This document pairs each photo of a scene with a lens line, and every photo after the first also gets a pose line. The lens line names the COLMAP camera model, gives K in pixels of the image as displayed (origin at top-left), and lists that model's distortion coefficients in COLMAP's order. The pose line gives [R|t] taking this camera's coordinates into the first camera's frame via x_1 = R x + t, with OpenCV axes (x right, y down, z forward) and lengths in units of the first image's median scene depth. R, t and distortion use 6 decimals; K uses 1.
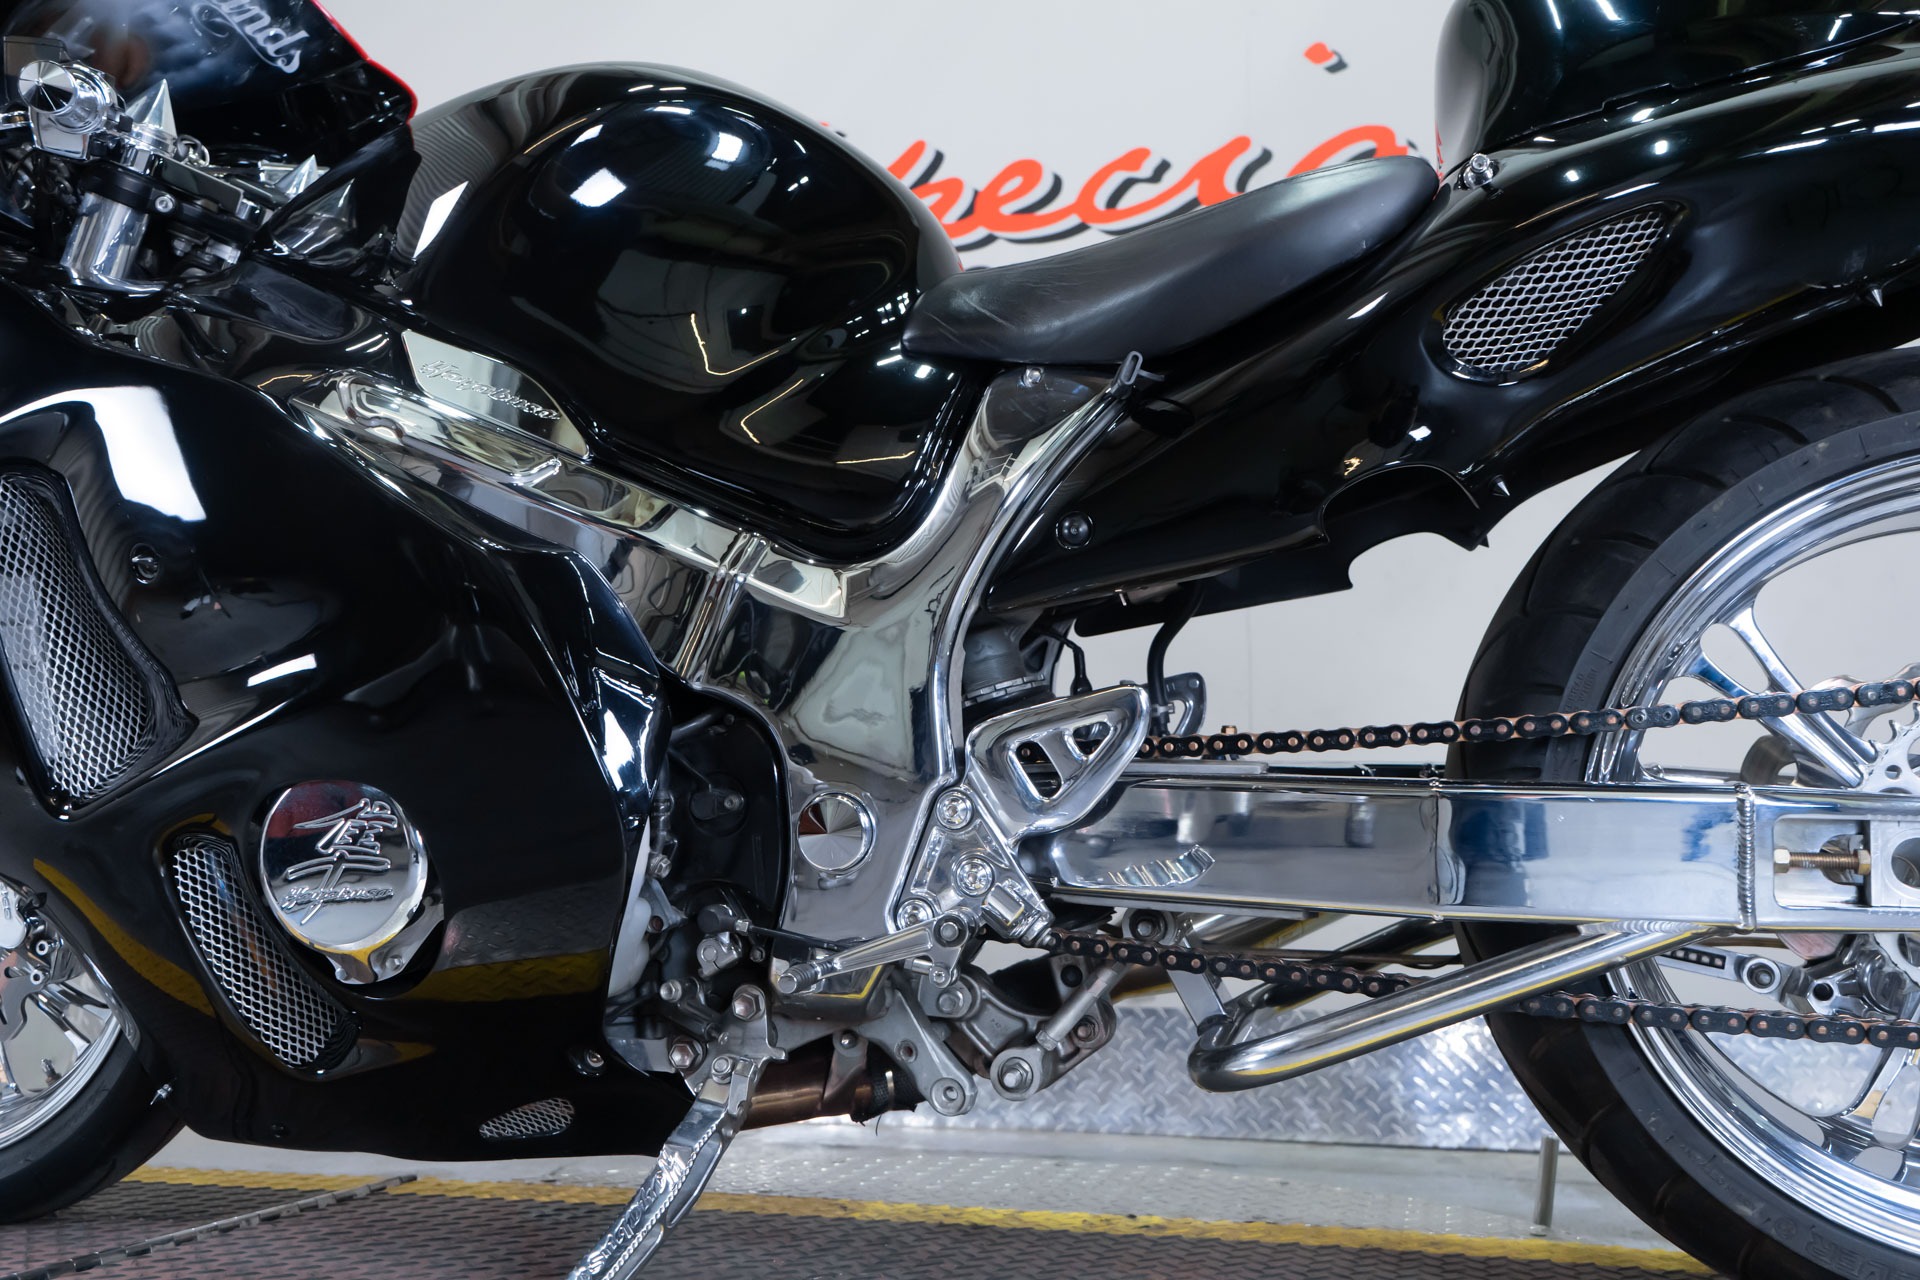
lens RADIAL K [[1622.5, 0, 960.0], [0, 1622.5, 640.0], [0, 0, 1]] dist [-0.003443, 0.007369]
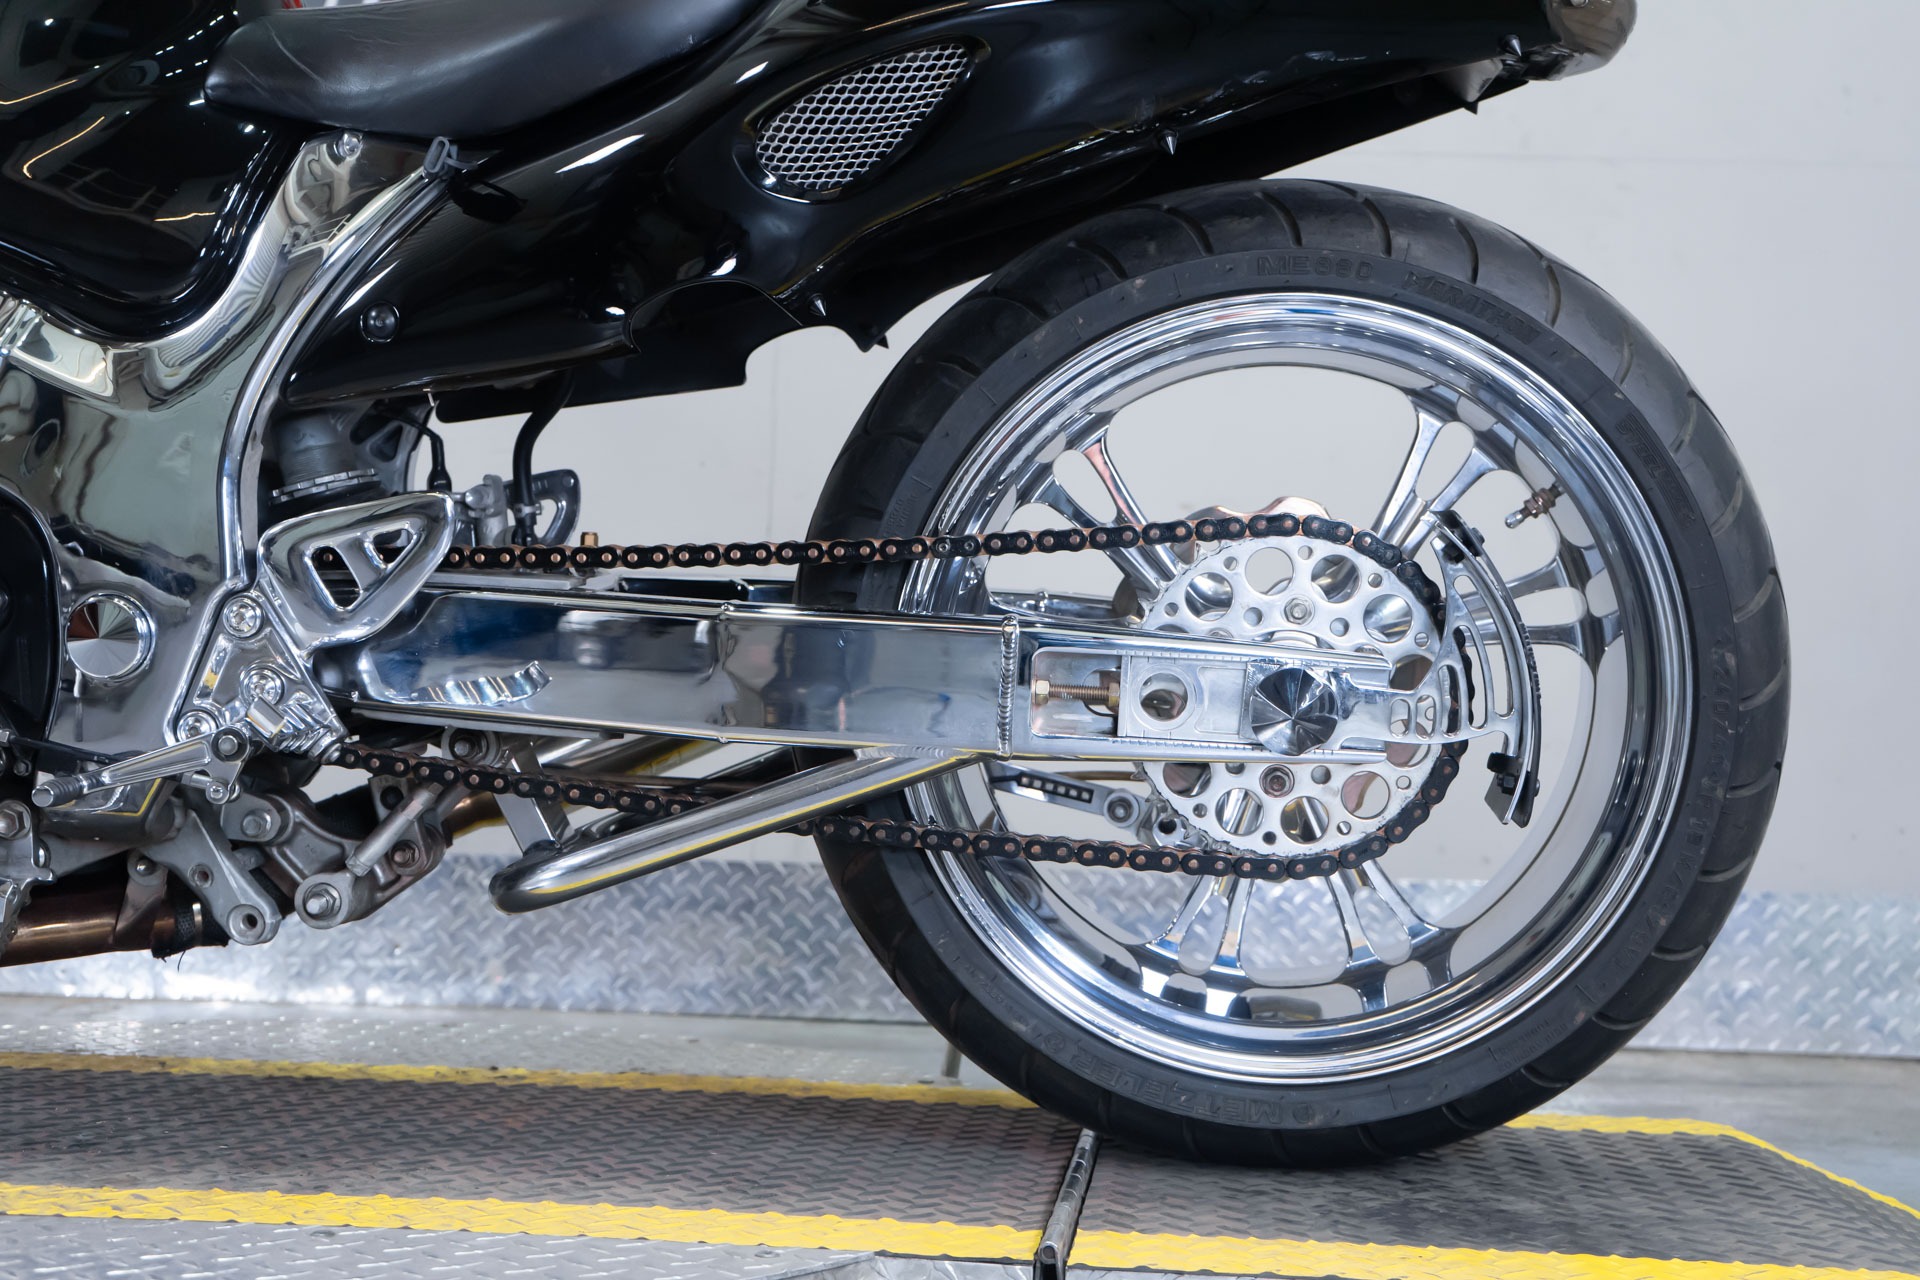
lens RADIAL K [[2343.3, 0, 960.0], [0, 2343.3, 640.0], [0, 0, 1]] dist [0.017510, 0.055814]
pose [[0.982417, 0.028813, 0.184465, 0.143641], [-0.050464, 0.992224, 0.113775, -0.052861], [-0.179752, -0.121083, 0.976232, -0.367297]]
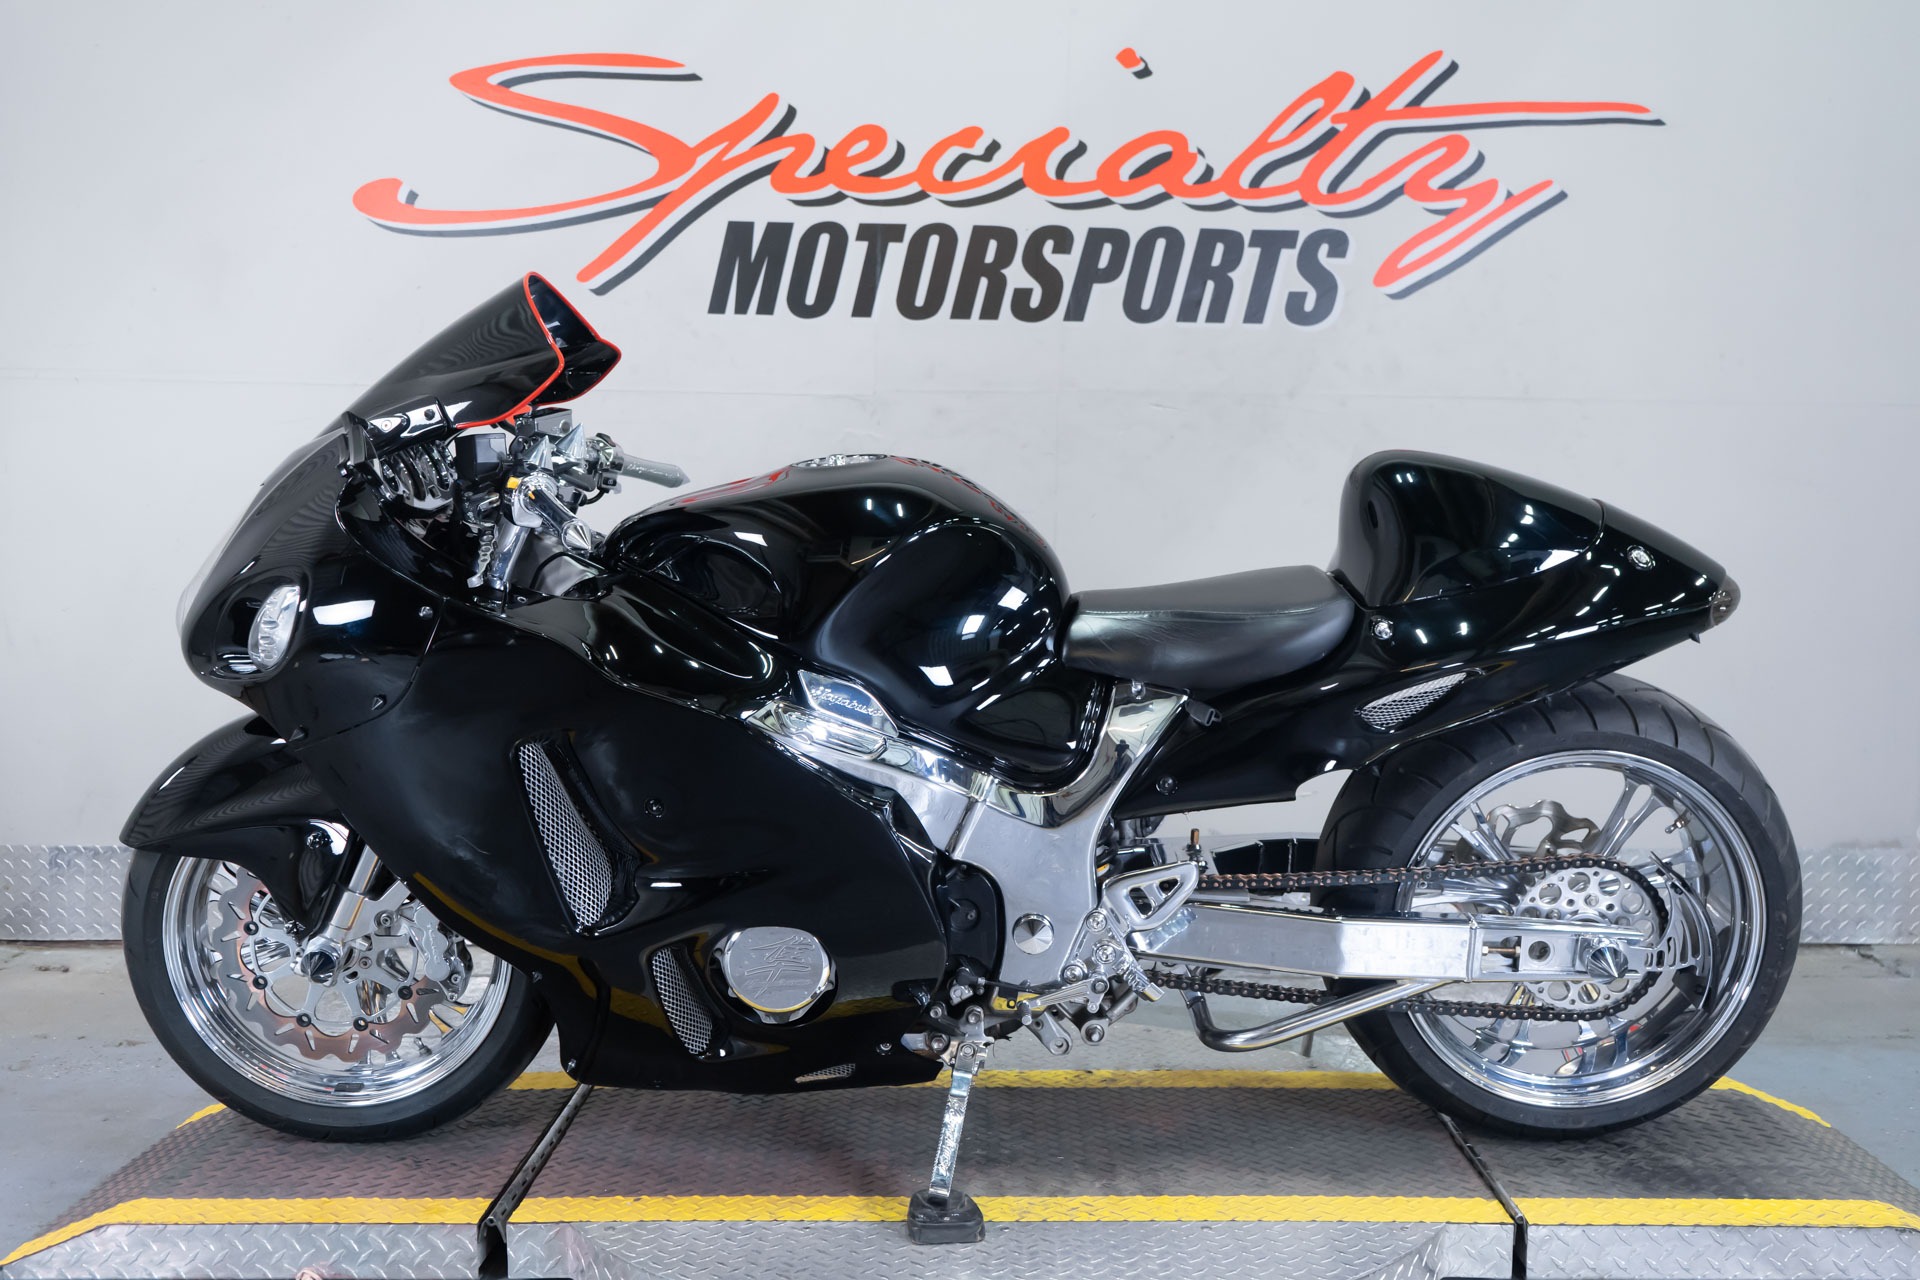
lens RADIAL K [[1913.1, 0, 960.0], [0, 1913.1, 640.0], [0, 0, 1]] dist [0.003095, -0.011216]
pose [[0.965971, -0.018474, 0.257991, -0.699004], [-0.040066, 0.974719, 0.219812, -0.675510], [-0.255530, -0.222668, 0.940810, -0.969068]]
